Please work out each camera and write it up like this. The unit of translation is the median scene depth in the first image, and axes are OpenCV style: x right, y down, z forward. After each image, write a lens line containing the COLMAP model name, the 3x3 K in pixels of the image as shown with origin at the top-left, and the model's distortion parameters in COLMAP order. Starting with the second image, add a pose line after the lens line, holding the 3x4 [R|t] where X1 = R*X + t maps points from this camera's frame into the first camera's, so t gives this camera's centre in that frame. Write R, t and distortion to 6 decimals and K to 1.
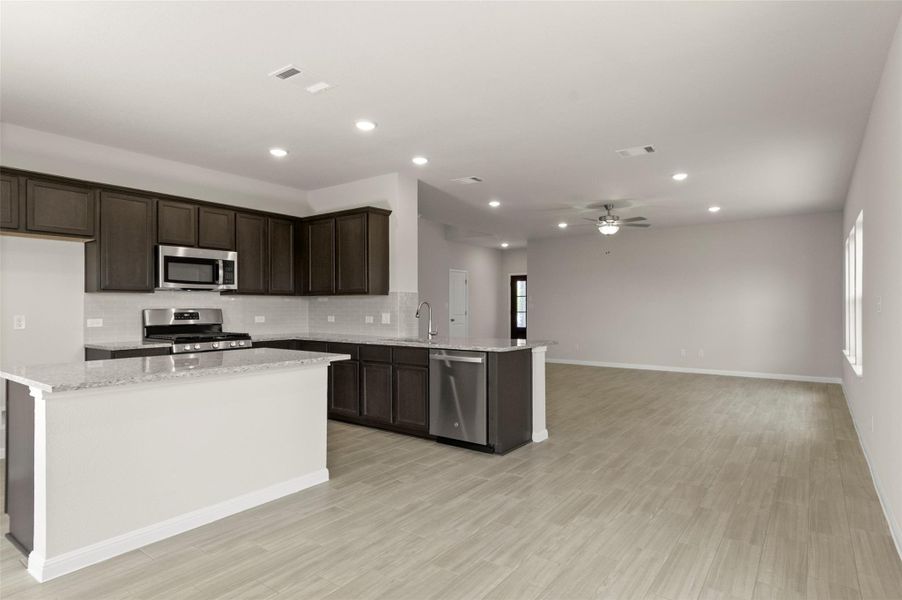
lens RADIAL K [[486.9, 0, 479.1], [0, 486.9, 309.6], [0, 0, 1]] dist [-0.000718, -0.008917]
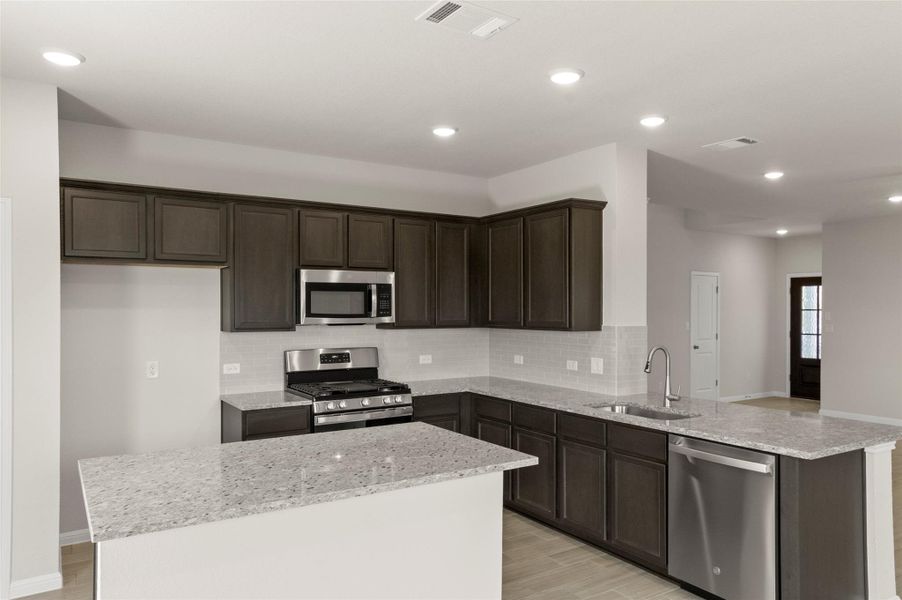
lens RADIAL K [[637.5, 0, 476.5], [0, 637.5, 314.2], [0, 0, 1]] dist [-0.002995, 0.000204]
pose [[0.929770, 0.004435, -0.368114, -0.028600], [-0.003118, 0.999986, 0.004173, -0.060399], [0.368128, -0.002732, 0.929771, 0.153742]]
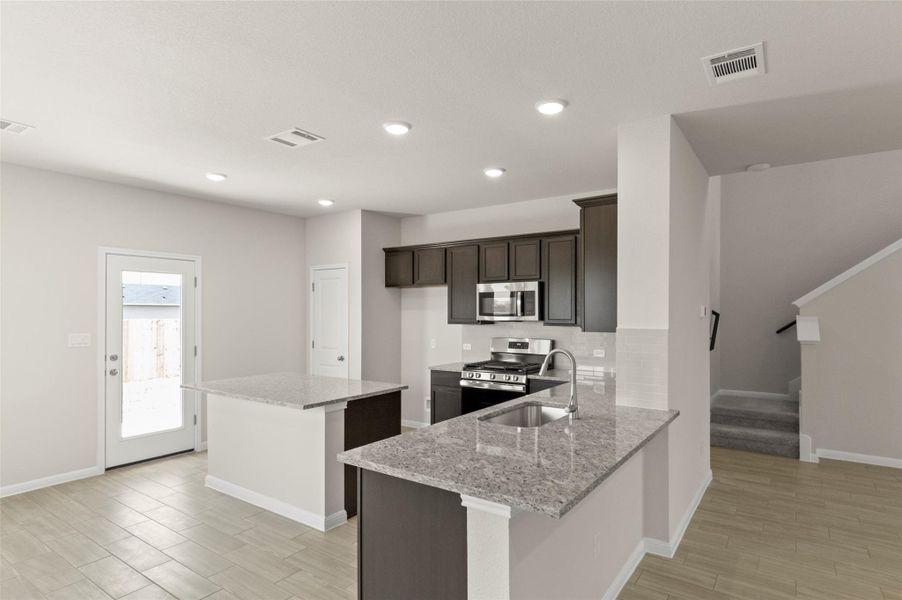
lens RADIAL K [[480.8, 0, 472.4], [0, 480.8, 312.7], [0, 0, 1]] dist [0.003487, 0.000503]
pose [[0.010924, 0.001962, -0.999938, 0.447937], [-0.005181, 0.999985, 0.001906, -0.059658], [0.999927, 0.005160, 0.010934, 0.885451]]
